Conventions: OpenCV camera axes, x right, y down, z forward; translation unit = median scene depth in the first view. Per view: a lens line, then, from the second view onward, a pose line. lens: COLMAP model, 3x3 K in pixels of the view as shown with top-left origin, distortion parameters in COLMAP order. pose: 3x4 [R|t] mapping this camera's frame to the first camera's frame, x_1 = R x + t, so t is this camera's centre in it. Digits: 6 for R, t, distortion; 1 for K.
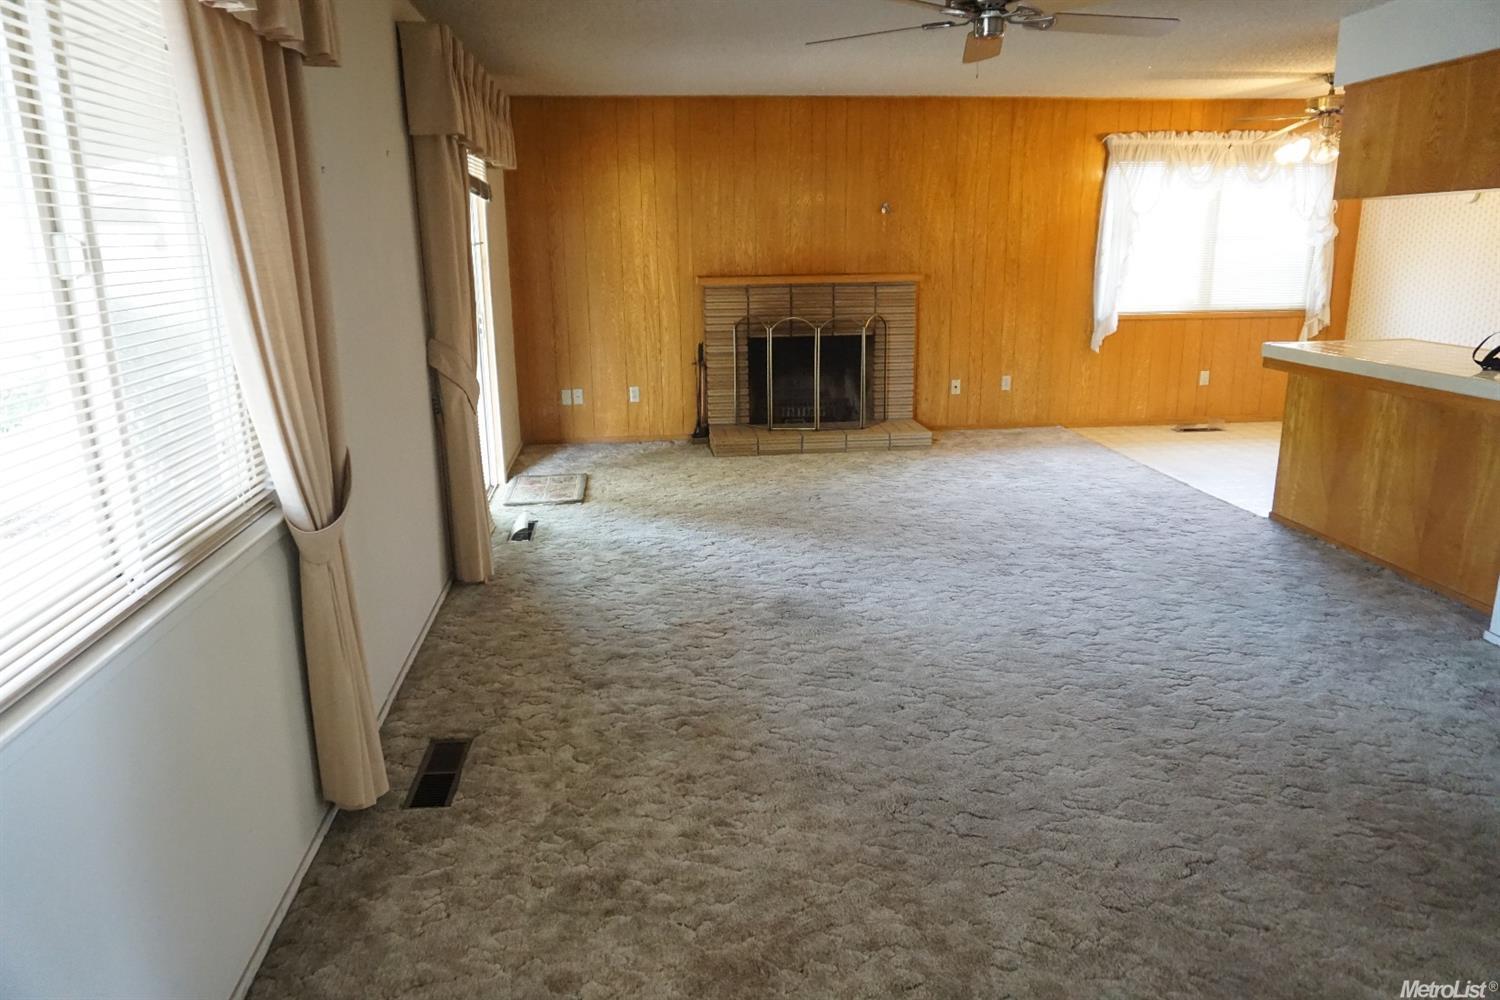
lens RADIAL K [[1003.4, 0, 751.7], [0, 1003.4, 500.8], [0, 0, 1]] dist [-0.029541, 0.014785]
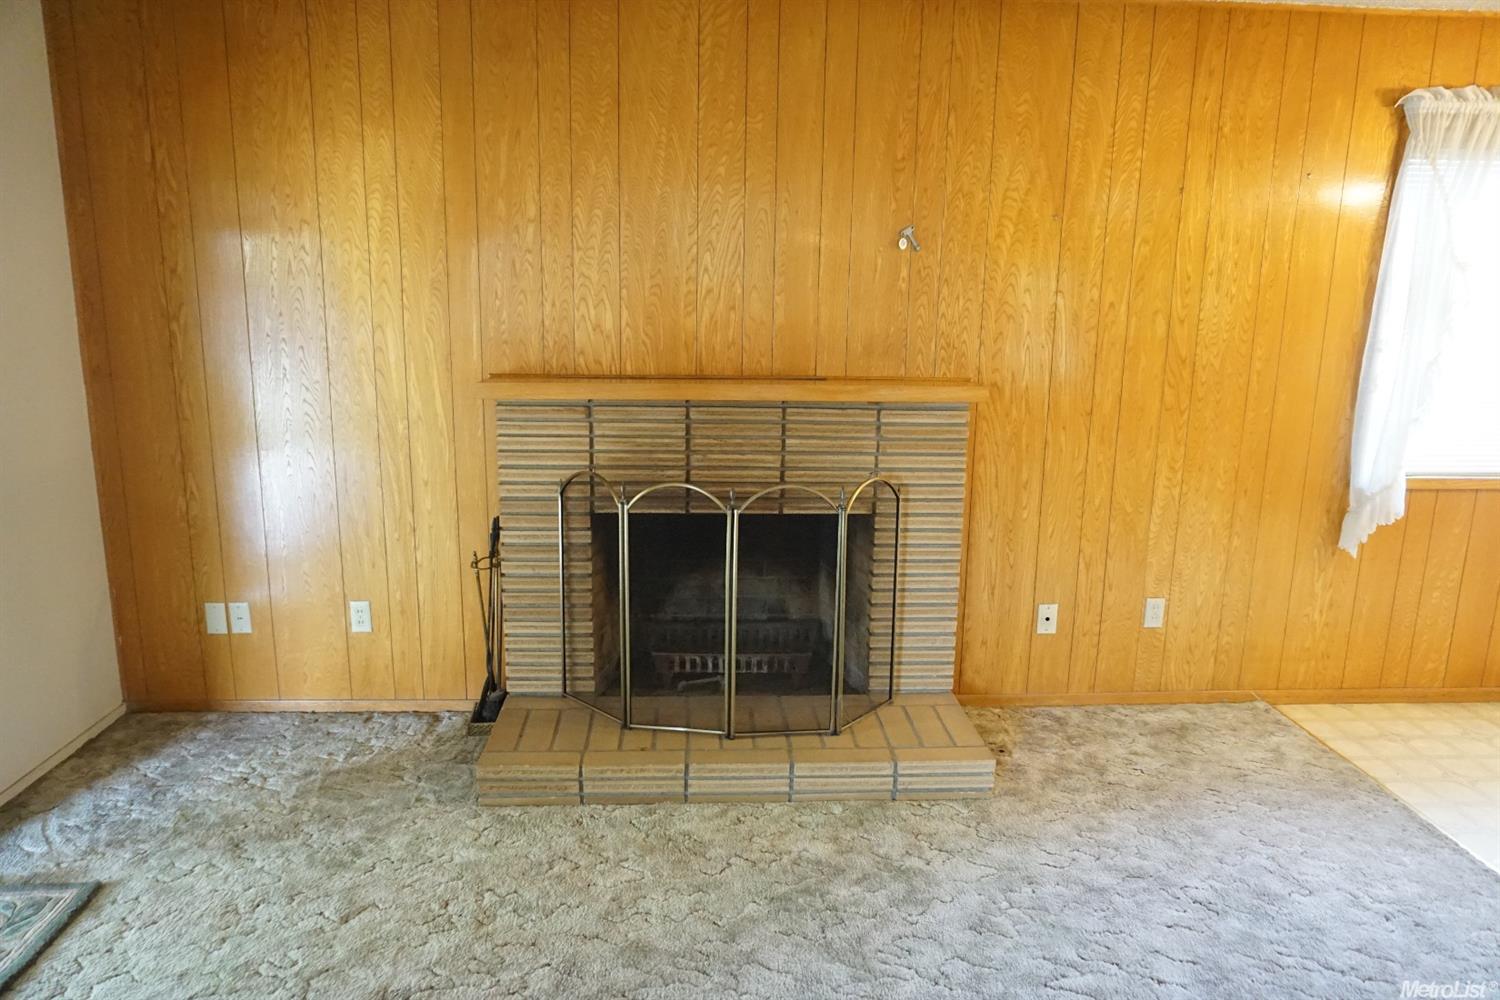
lens RADIAL K [[1003.4, 0, 747.0], [0, 1003.4, 499.4], [0, 0, 1]] dist [-0.029541, 0.014785]
pose [[0.997900, 0.039128, -0.051626, 0.088149], [-0.041437, 0.998153, -0.044427, -0.149476], [0.049793, 0.046473, 0.997678, 0.542862]]
